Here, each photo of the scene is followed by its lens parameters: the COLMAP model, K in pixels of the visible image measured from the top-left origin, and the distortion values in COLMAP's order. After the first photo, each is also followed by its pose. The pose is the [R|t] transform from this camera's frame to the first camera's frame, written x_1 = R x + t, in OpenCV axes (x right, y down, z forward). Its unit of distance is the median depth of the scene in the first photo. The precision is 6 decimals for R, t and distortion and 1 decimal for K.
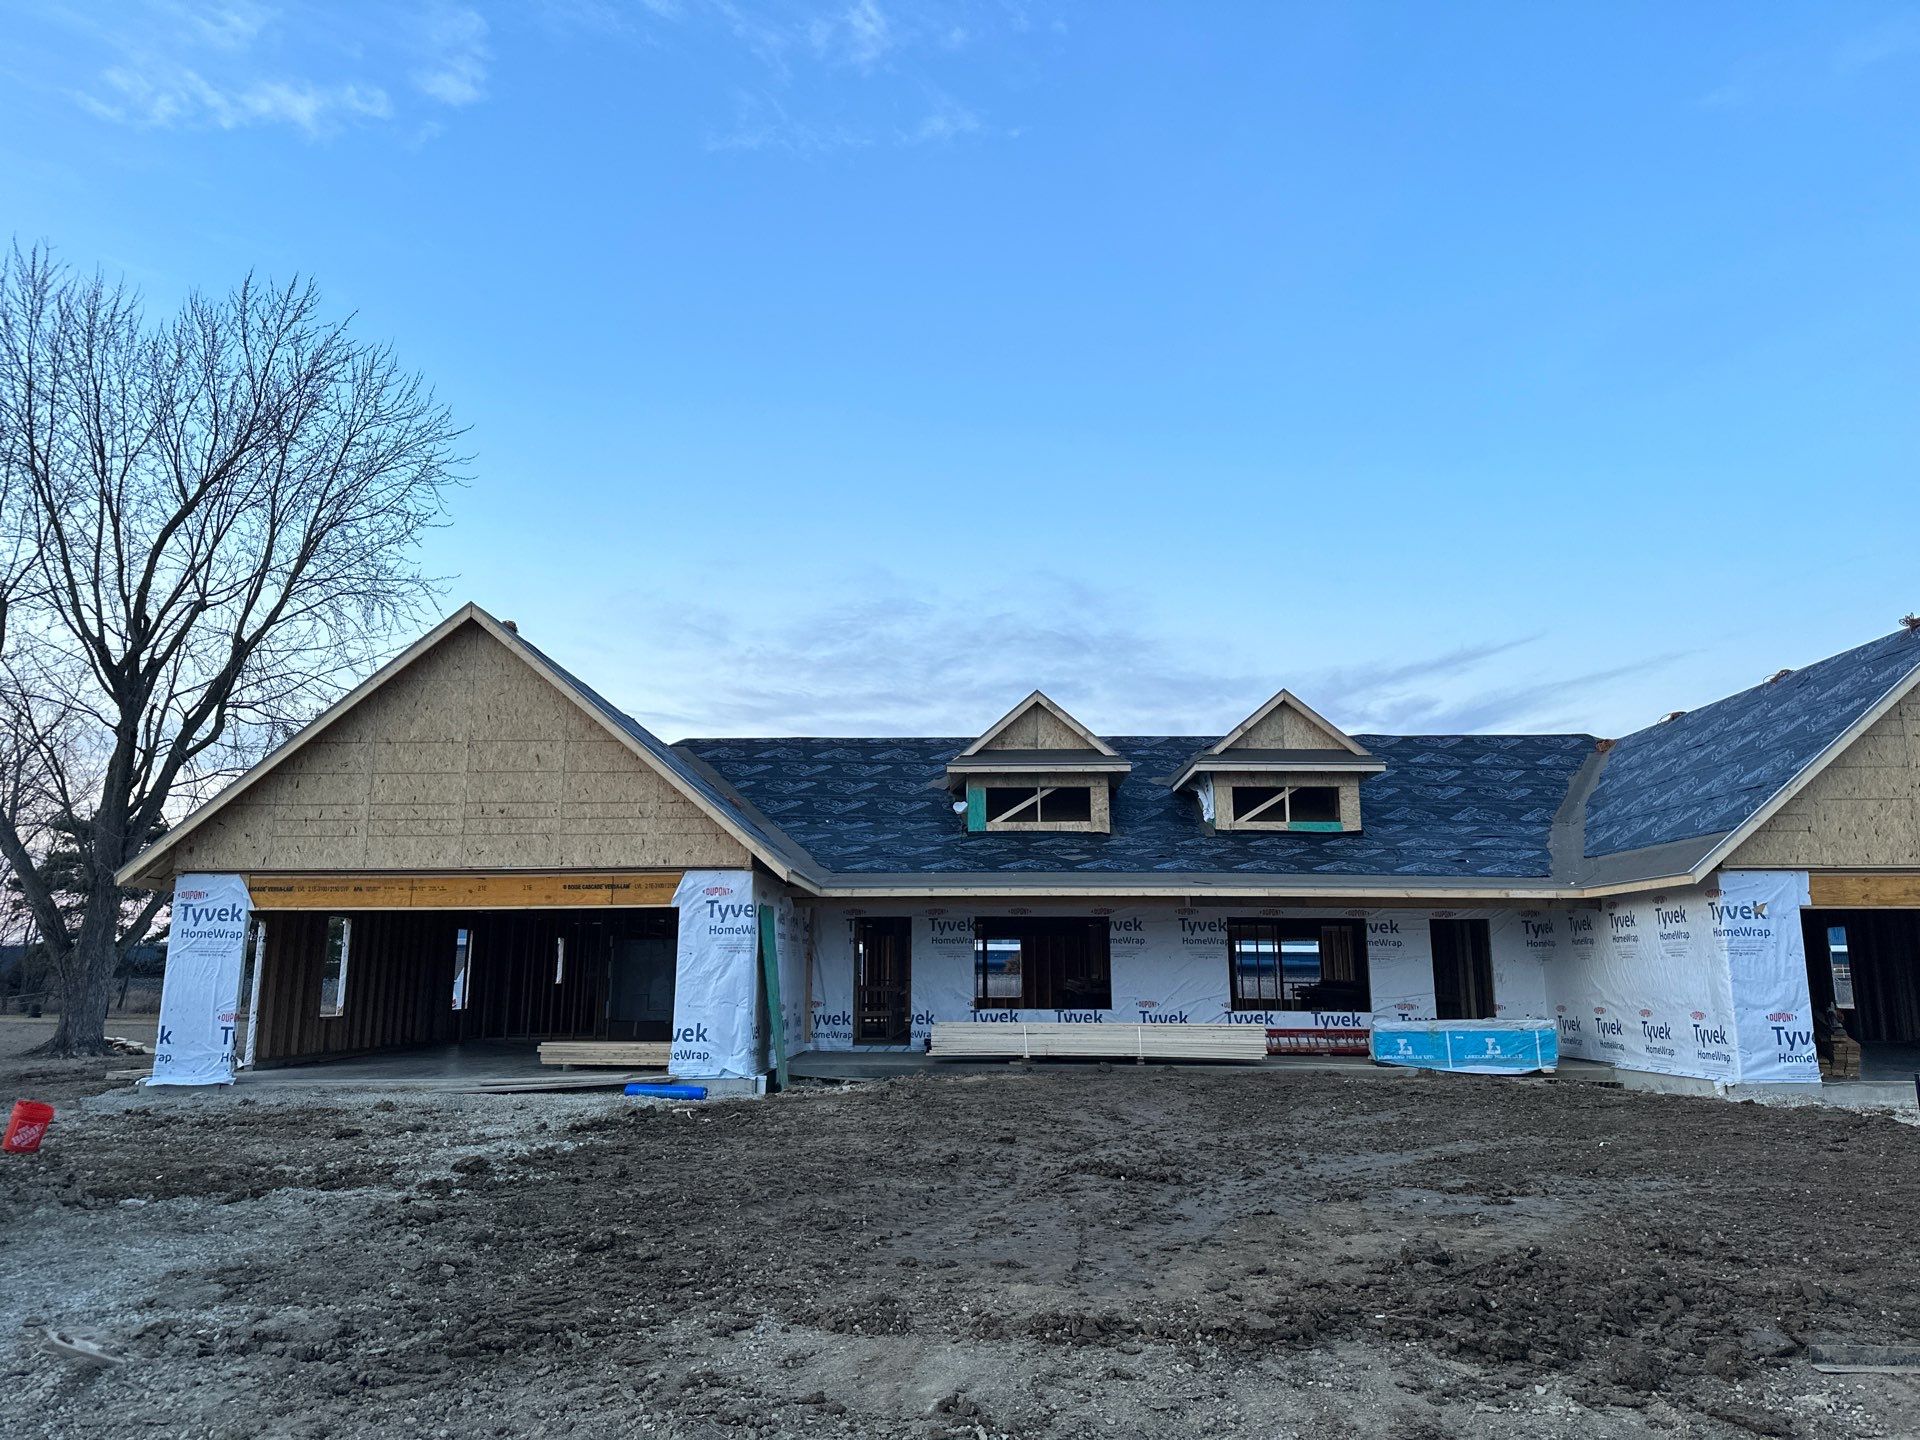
lens RADIAL K [[1382.3, 0, 961.3], [0, 1382.3, 711.5], [0, 0, 1]] dist [0.040674, -0.081851]
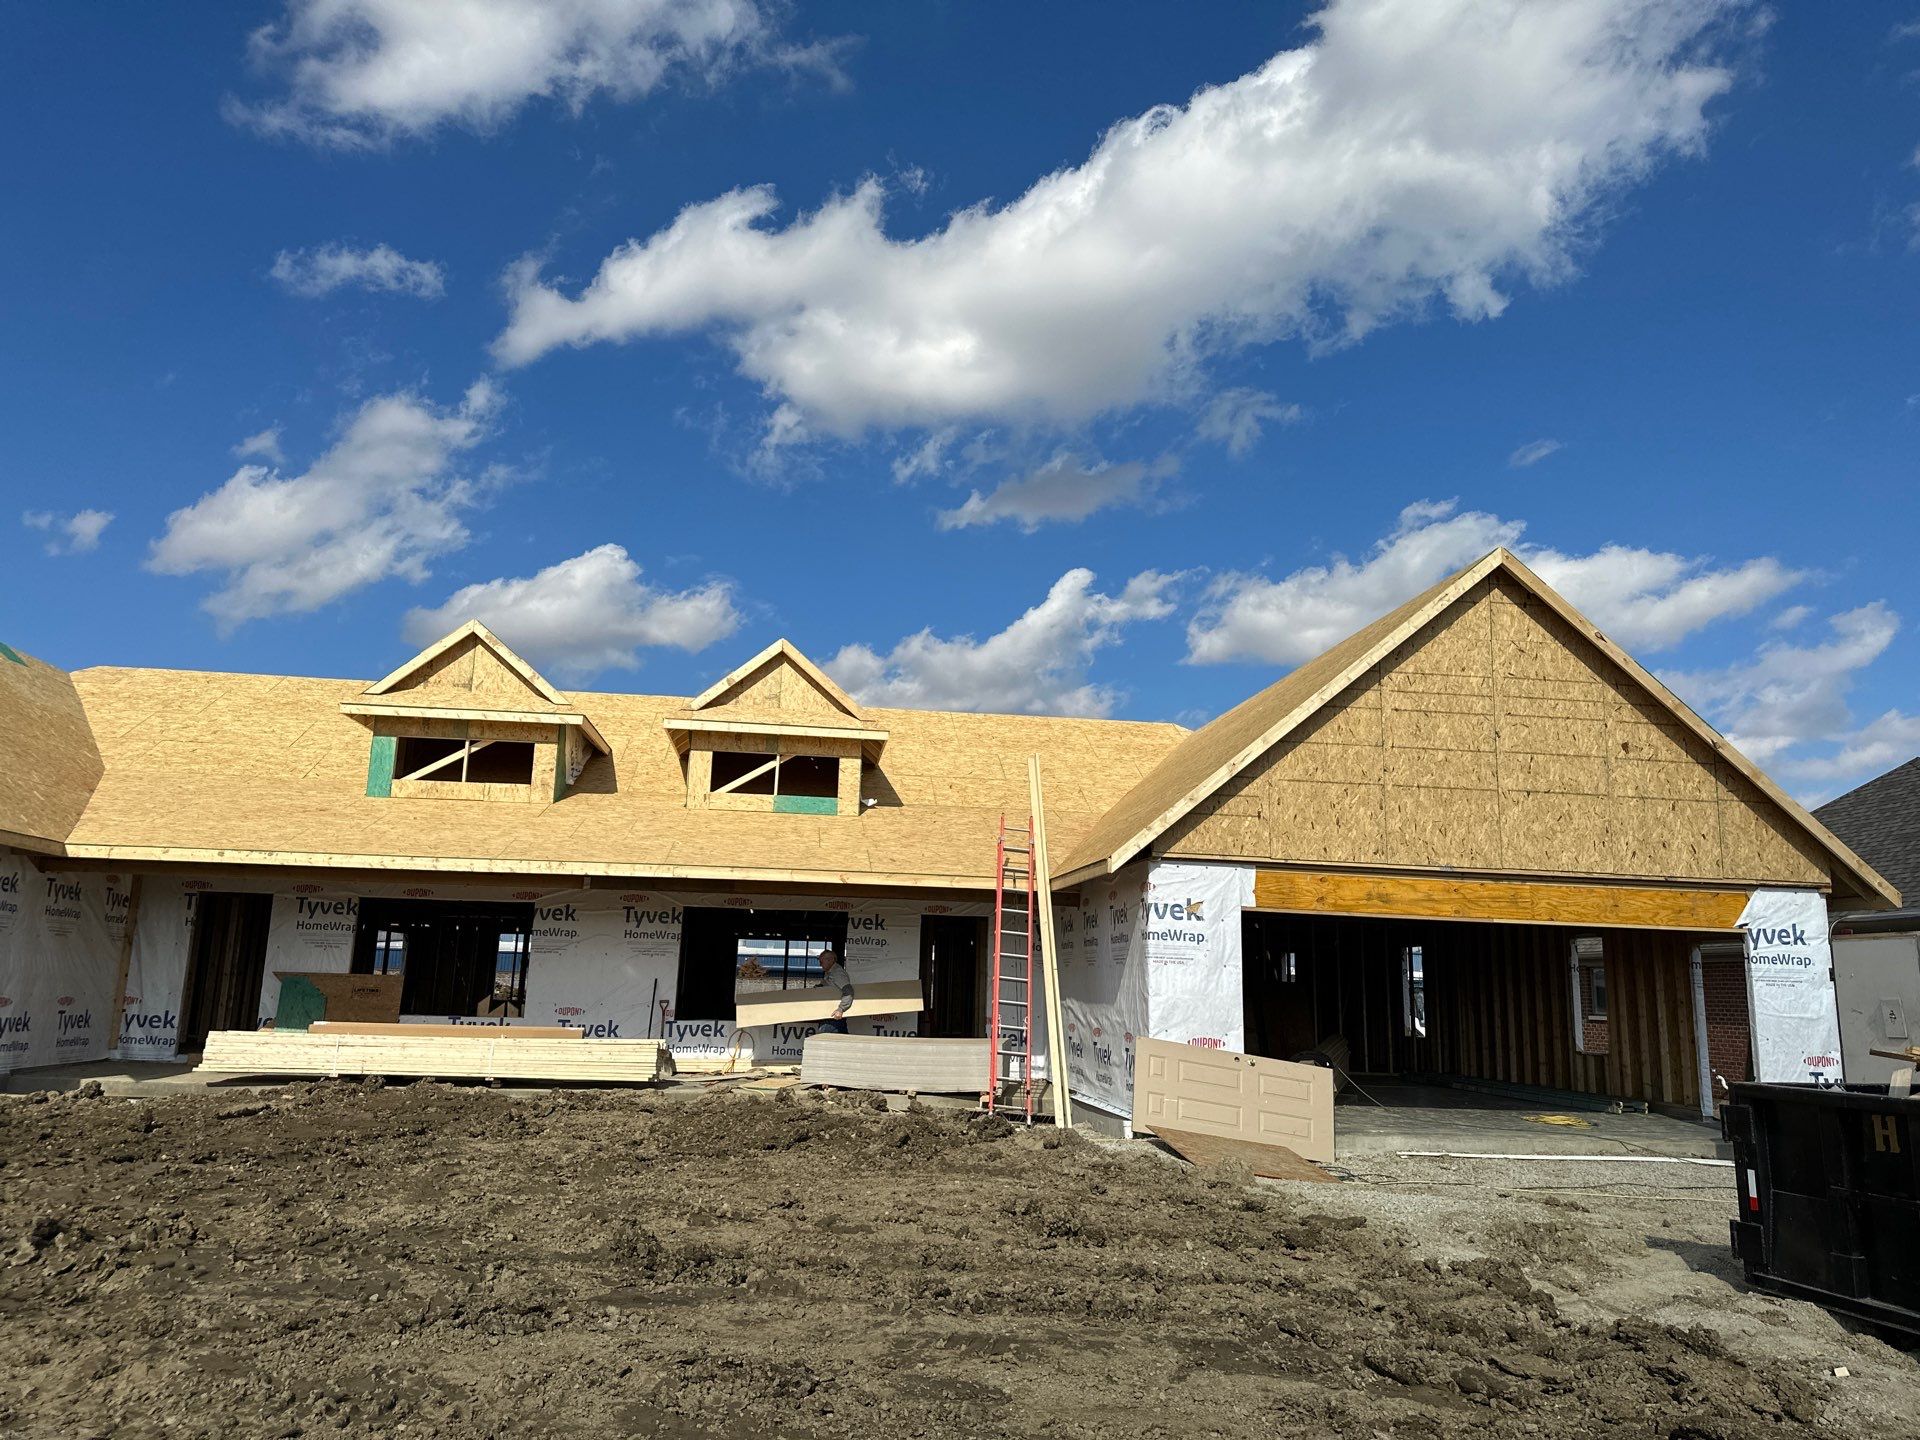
lens RADIAL K [[1382.3, 0, 1011.6], [0, 1382.3, 730.7], [0, 0, 1]] dist [0.040674, -0.081851]
pose [[0.986079, 0.056156, 0.156509, 0.330490], [-0.057352, 0.998349, 0.003135, 0.040596], [-0.156074, -0.012068, 0.987672, 0.214251]]
